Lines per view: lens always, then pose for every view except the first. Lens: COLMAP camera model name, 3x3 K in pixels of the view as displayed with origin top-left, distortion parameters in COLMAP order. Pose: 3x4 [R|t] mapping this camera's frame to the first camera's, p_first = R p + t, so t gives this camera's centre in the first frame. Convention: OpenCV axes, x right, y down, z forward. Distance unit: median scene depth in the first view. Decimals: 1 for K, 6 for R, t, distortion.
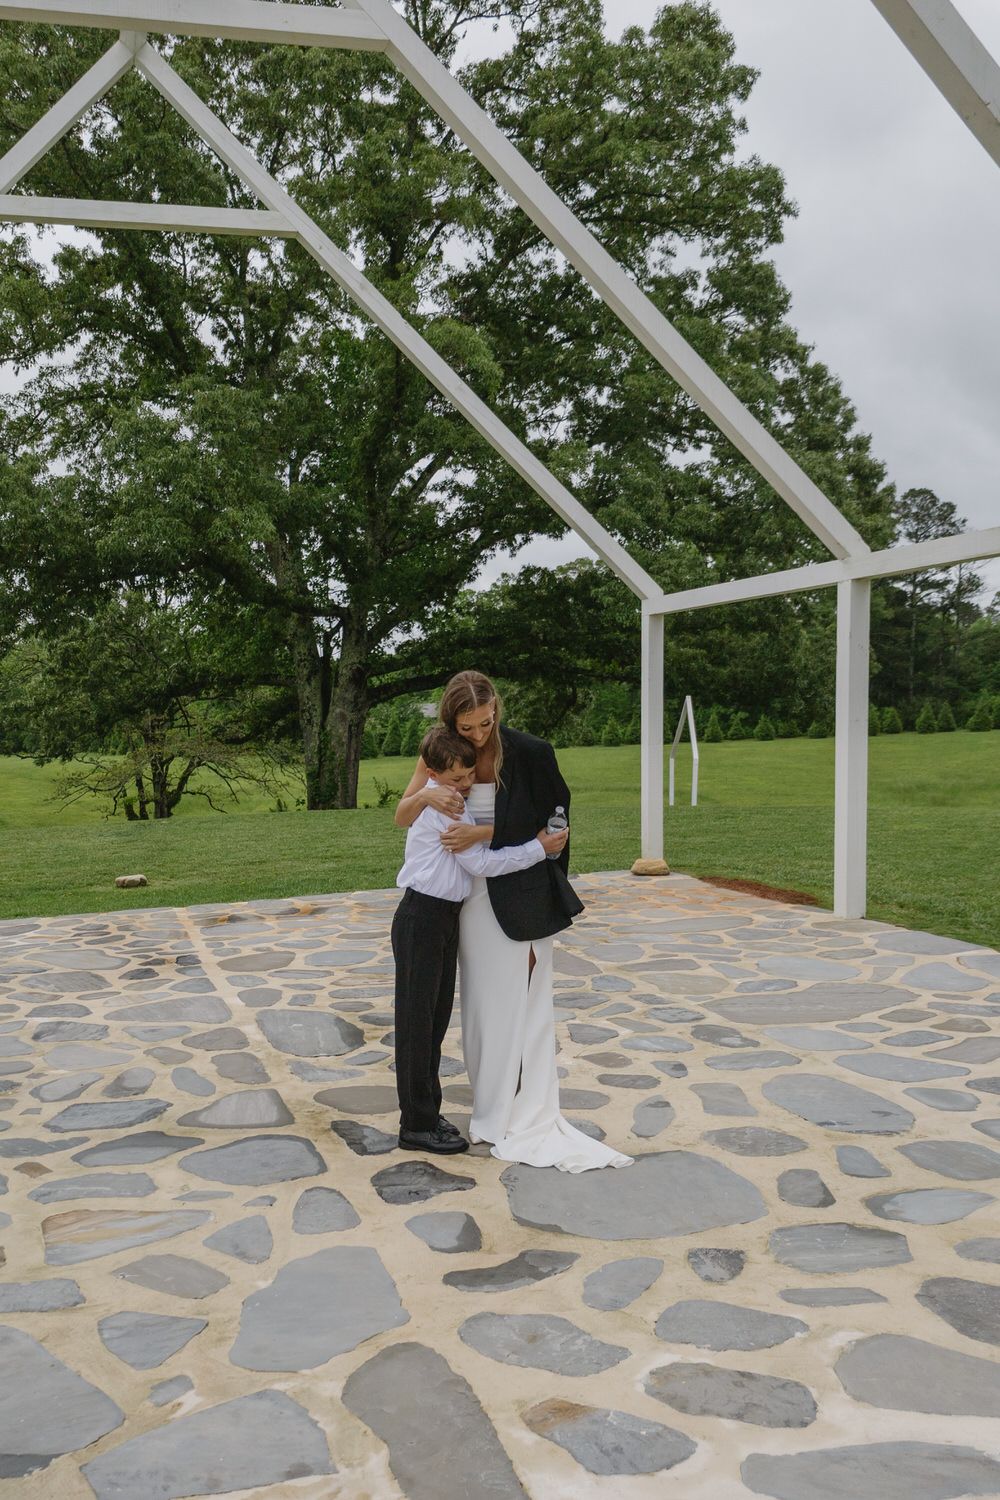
lens RADIAL K [[1709.8, 0, 500.5], [0, 1709.8, 841.3], [0, 0, 1]] dist [-0.004368, 0.015561]
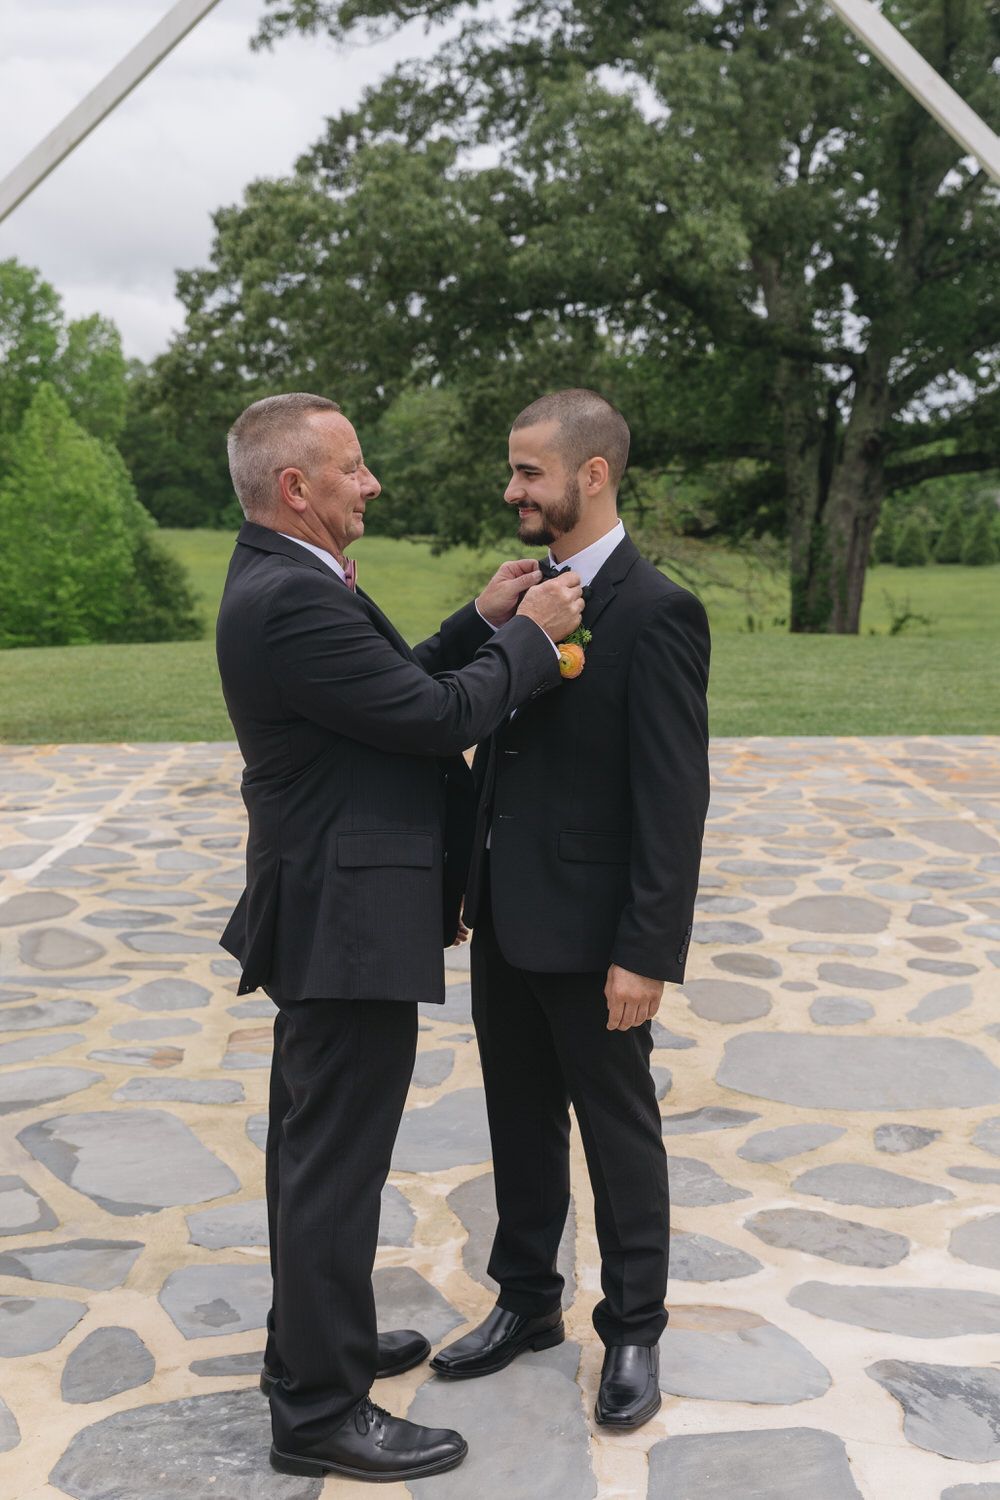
lens RADIAL K [[2846.1, 0, 549.8], [0, 2846.1, 748.9], [0, 0, 1]] dist [0.014455, -0.111664]
pose [[0.959480, 0.065724, -0.274003, 0.121998], [-0.060599, 0.997793, 0.027137, 0.003640], [0.275182, -0.009433, 0.961346, -0.178377]]
